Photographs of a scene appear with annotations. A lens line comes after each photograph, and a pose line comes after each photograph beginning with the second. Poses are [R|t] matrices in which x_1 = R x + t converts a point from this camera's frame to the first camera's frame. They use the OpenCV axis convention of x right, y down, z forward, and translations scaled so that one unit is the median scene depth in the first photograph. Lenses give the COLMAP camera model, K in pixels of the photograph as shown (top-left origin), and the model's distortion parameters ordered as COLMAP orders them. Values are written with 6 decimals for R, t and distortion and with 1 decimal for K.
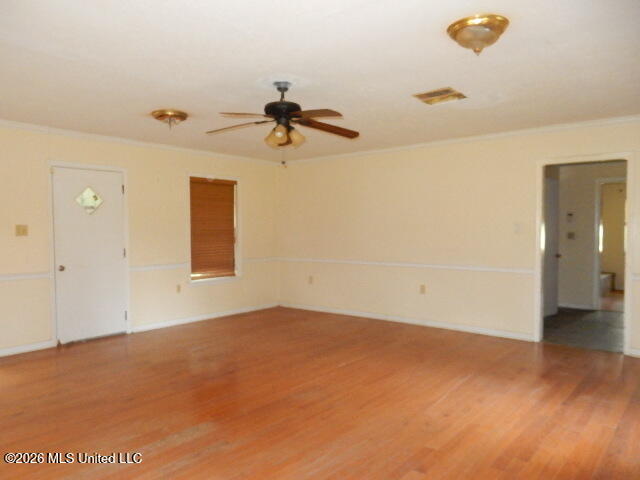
lens RADIAL K [[474.1, 0, 317.6], [0, 474.1, 238.5], [0, 0, 1]] dist [-0.004975, 0.002124]
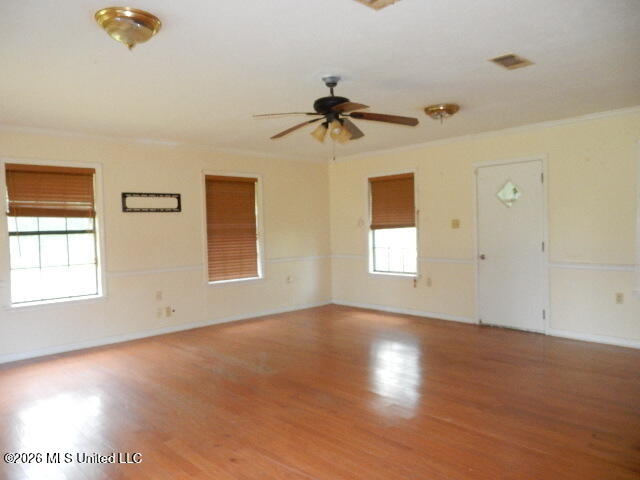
lens RADIAL K [[474.1, 0, 317.5], [0, 474.1, 242.3], [0, 0, 1]] dist [-0.004975, 0.002124]
pose [[-0.114061, 0.040987, -0.992628, 0.627416], [0.001171, 0.999153, 0.041122, -0.019234], [0.993473, 0.003528, -0.114012, 0.741418]]
